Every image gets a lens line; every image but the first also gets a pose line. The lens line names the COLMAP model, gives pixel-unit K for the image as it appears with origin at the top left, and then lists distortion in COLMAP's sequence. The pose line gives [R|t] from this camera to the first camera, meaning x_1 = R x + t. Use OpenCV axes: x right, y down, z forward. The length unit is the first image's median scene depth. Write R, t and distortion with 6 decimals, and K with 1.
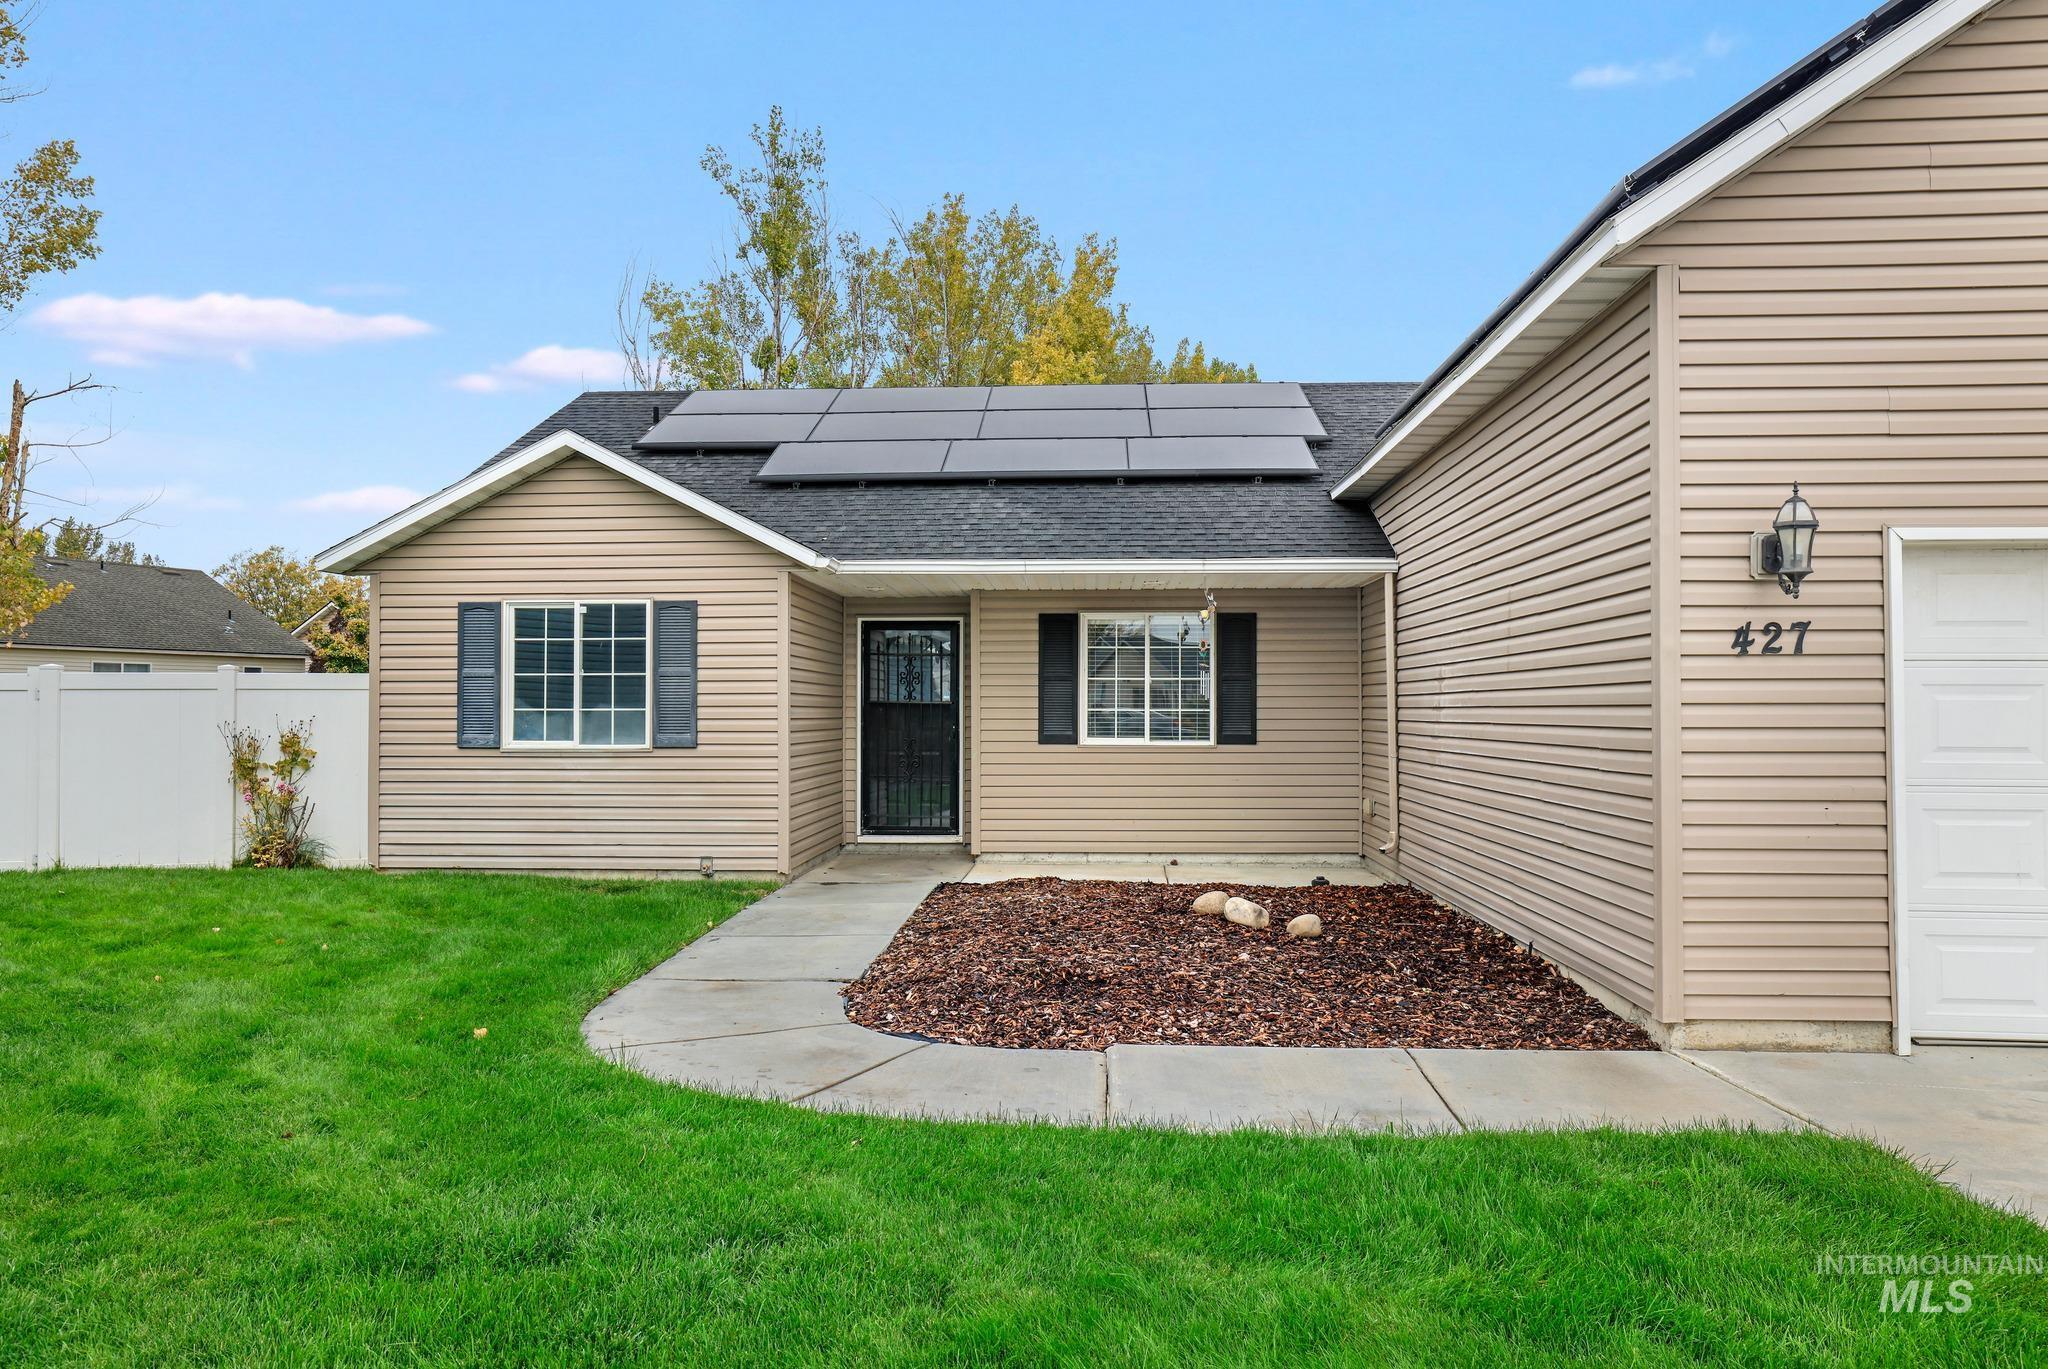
lens RADIAL K [[1362.0, 0, 1027.7], [0, 1362.0, 680.1], [0, 0, 1]] dist [0.001845, 0.003678]
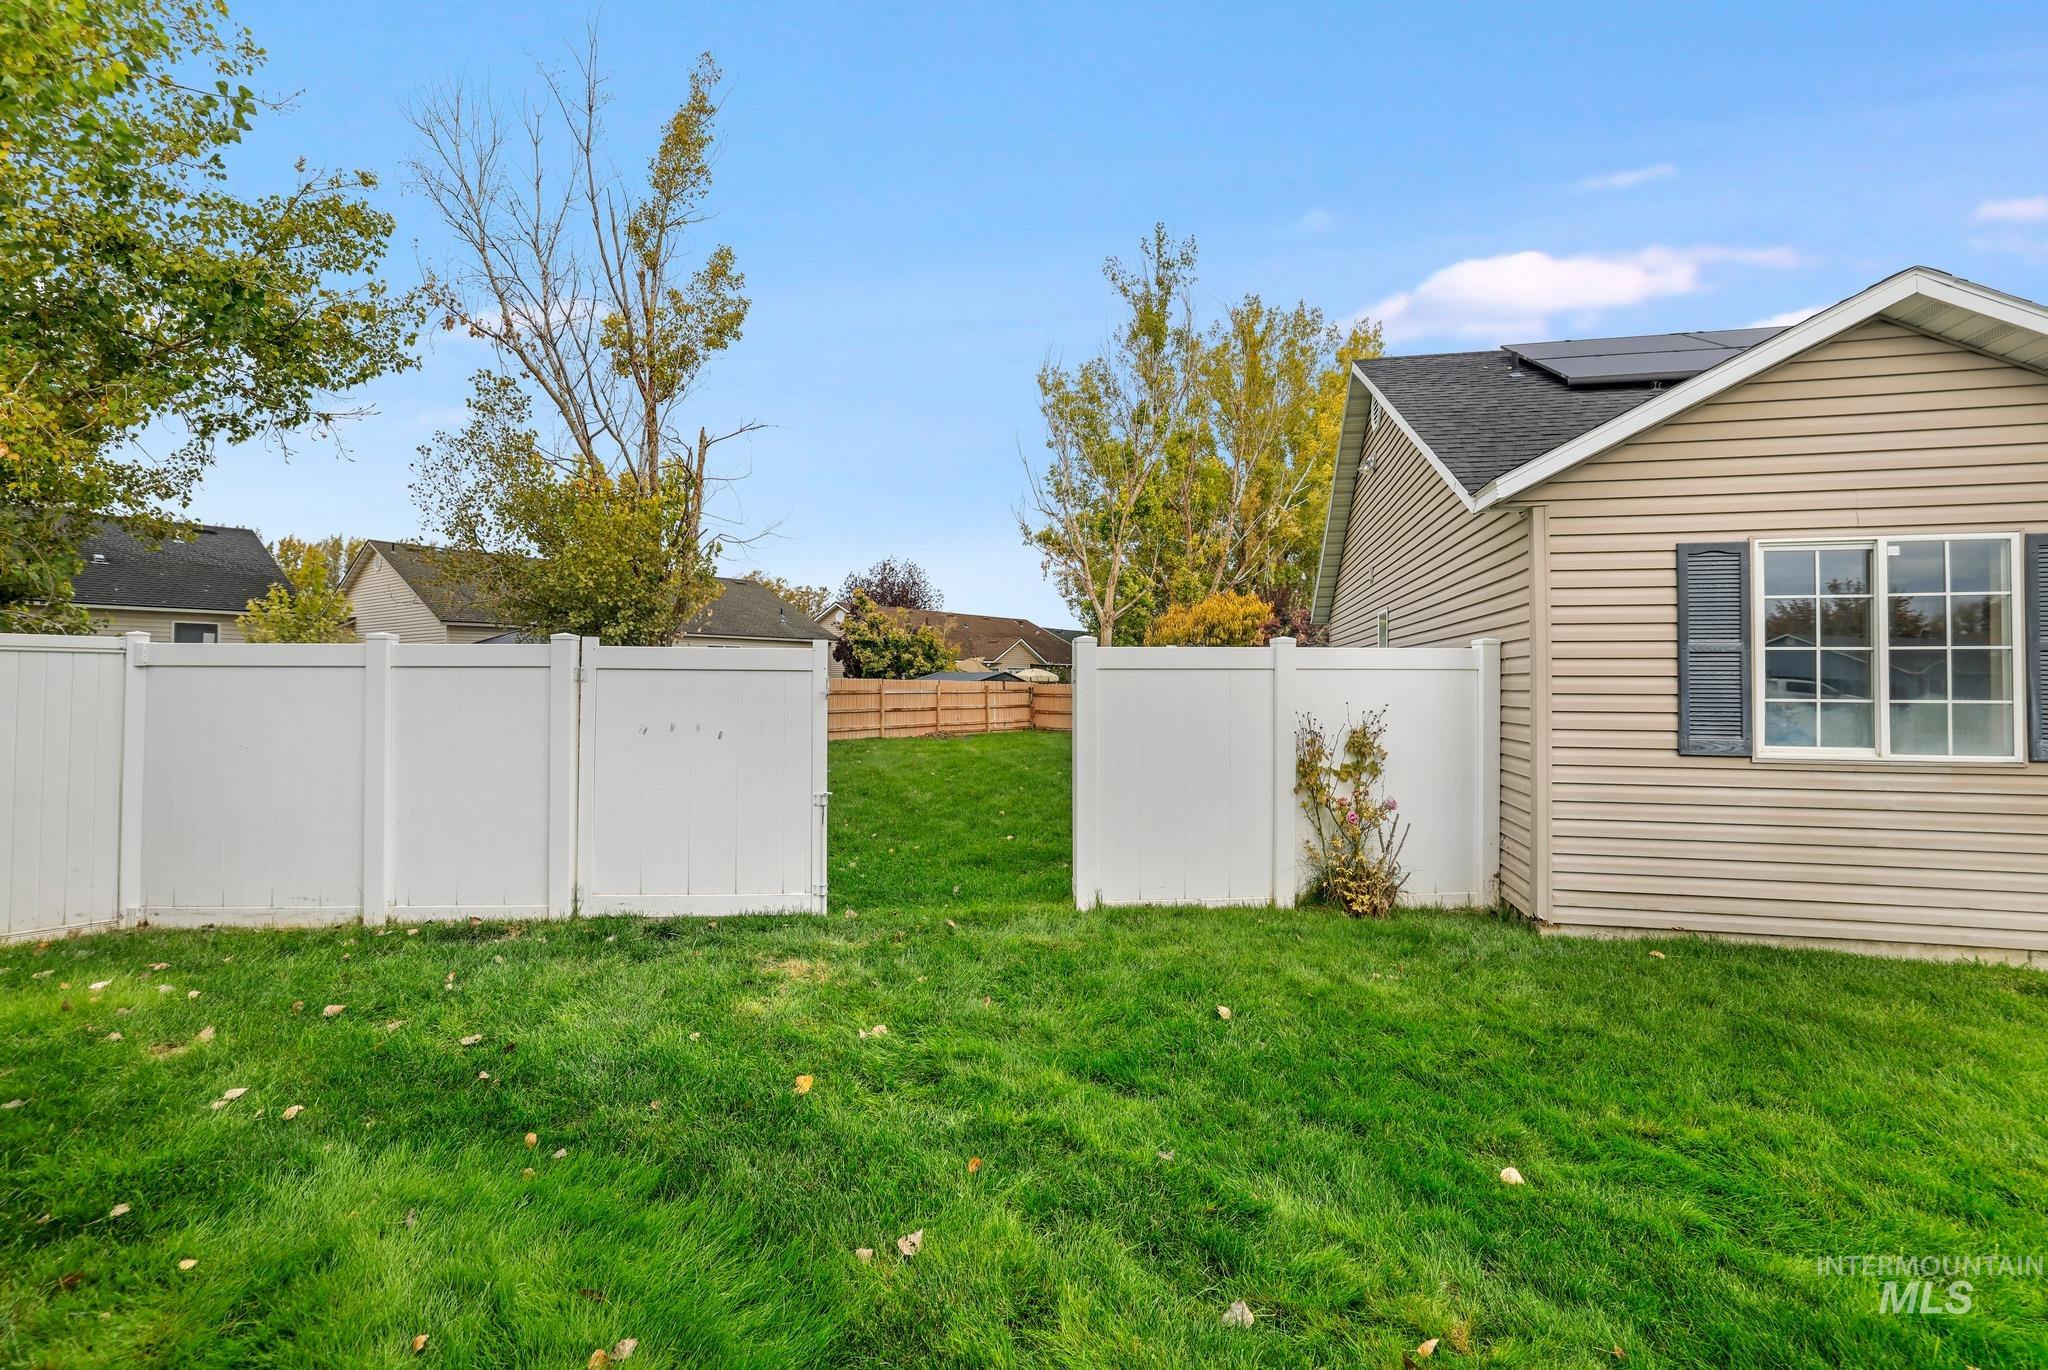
lens RADIAL K [[889.4, 0, 1022.7], [0, 889.4, 671.8], [0, 0, 1]] dist [-0.021629, 0.000263]
pose [[0.983719, 0.001267, -0.179710, -0.643851], [0.002019, 0.999834, 0.018101, -0.001156], [0.179703, -0.018169, 0.983553, 0.488000]]
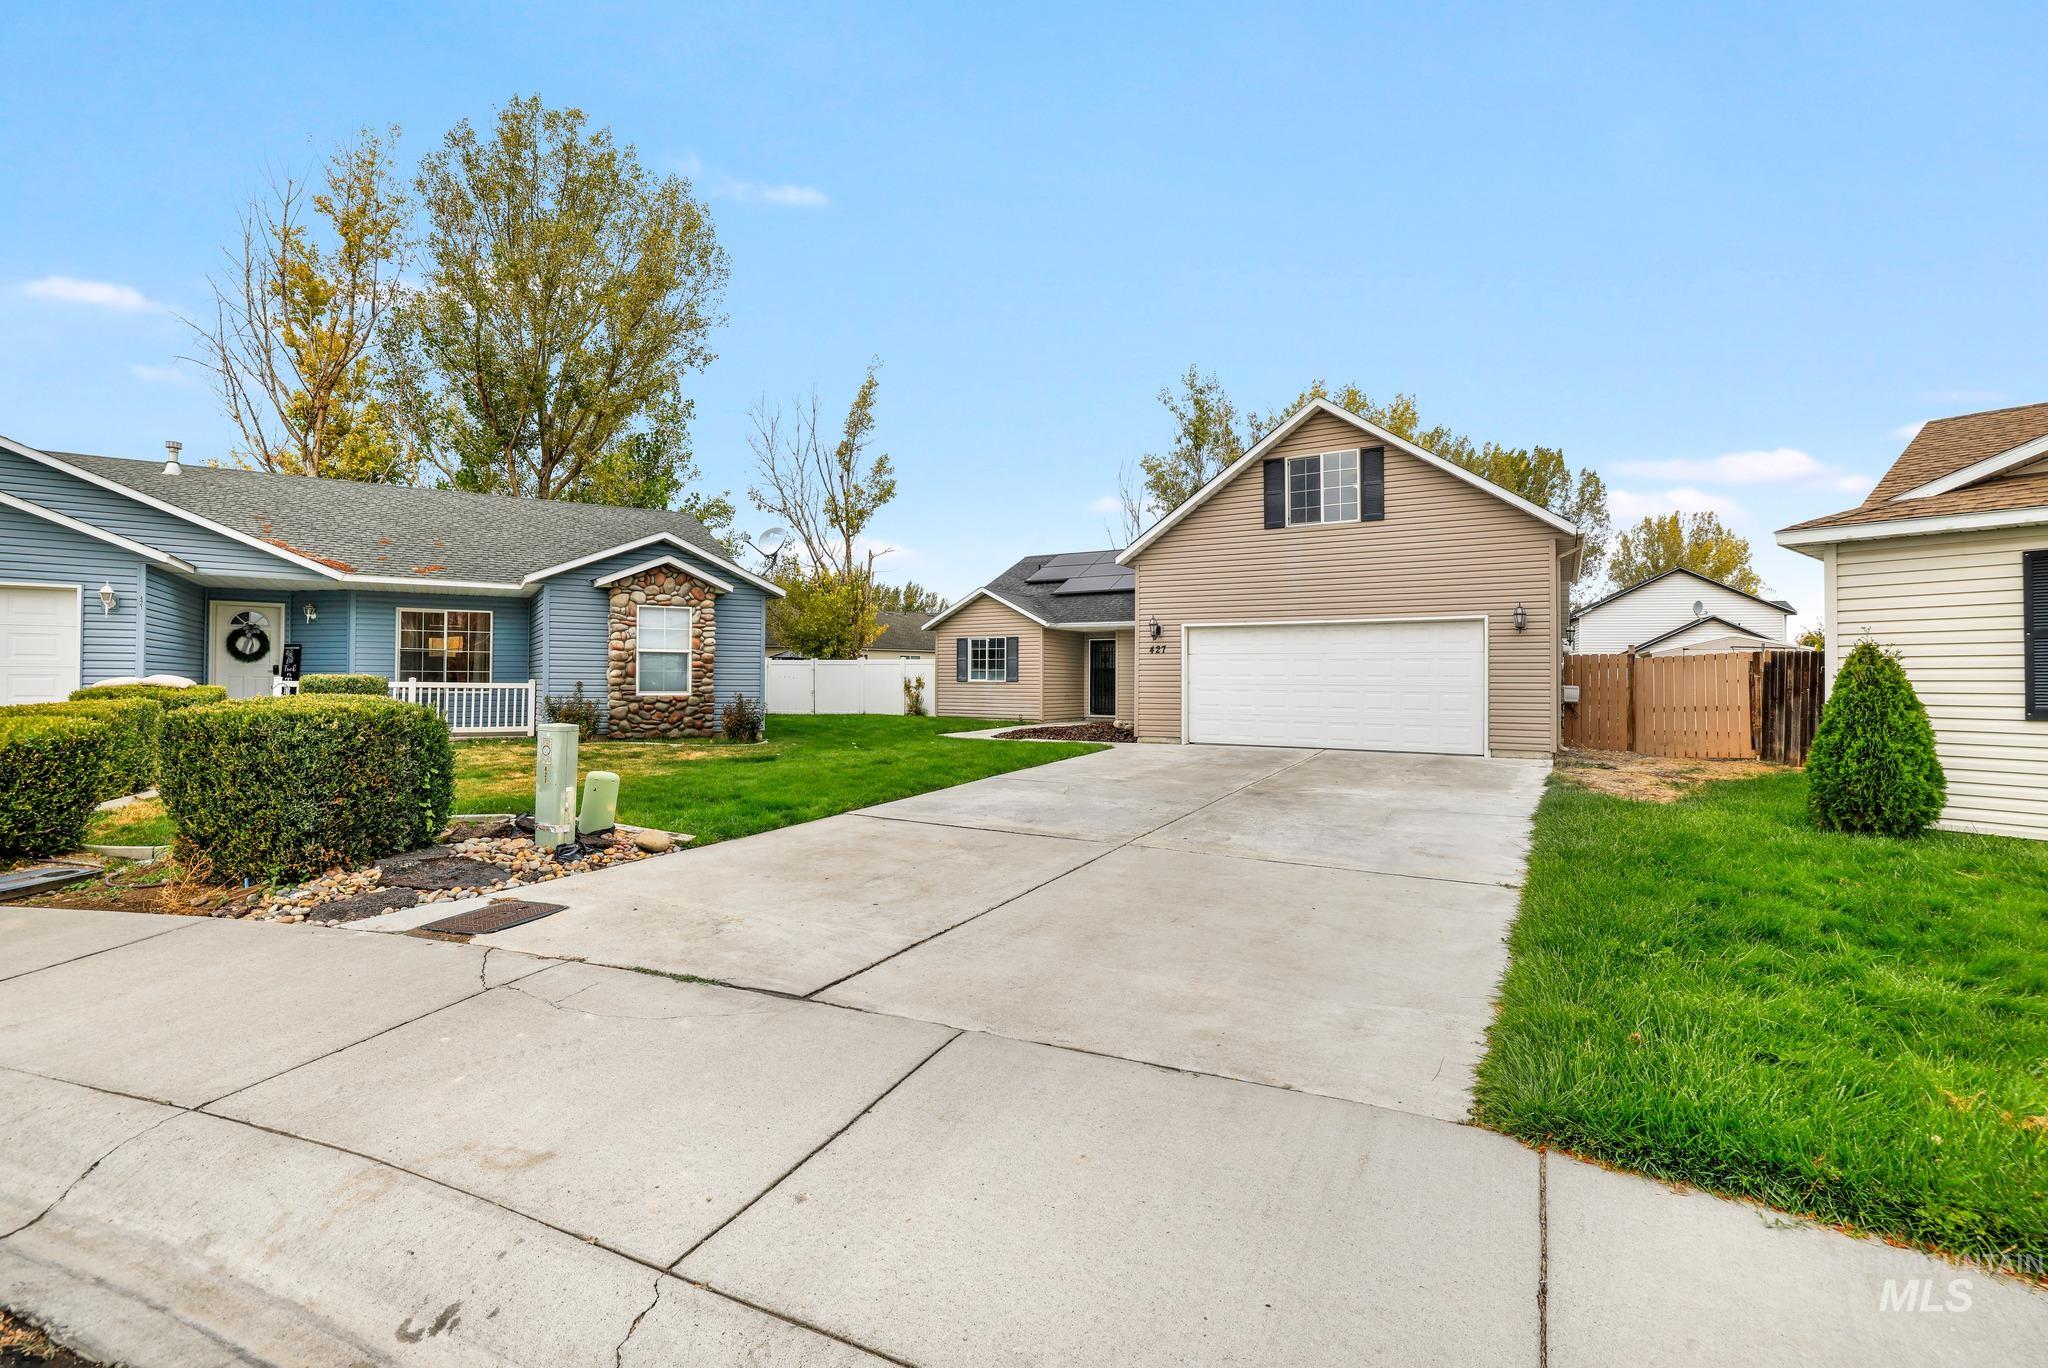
lens RADIAL K [[872.8, 0, 1032.7], [0, 872.8, 667.3], [0, 0, 1]] dist [0.001444, 0.000070]
pose [[0.887890, -0.001006, -0.460054, 0.724940], [0.003853, 0.999979, 0.005248, 0.004596], [0.460039, -0.006432, 0.887875, -0.815506]]
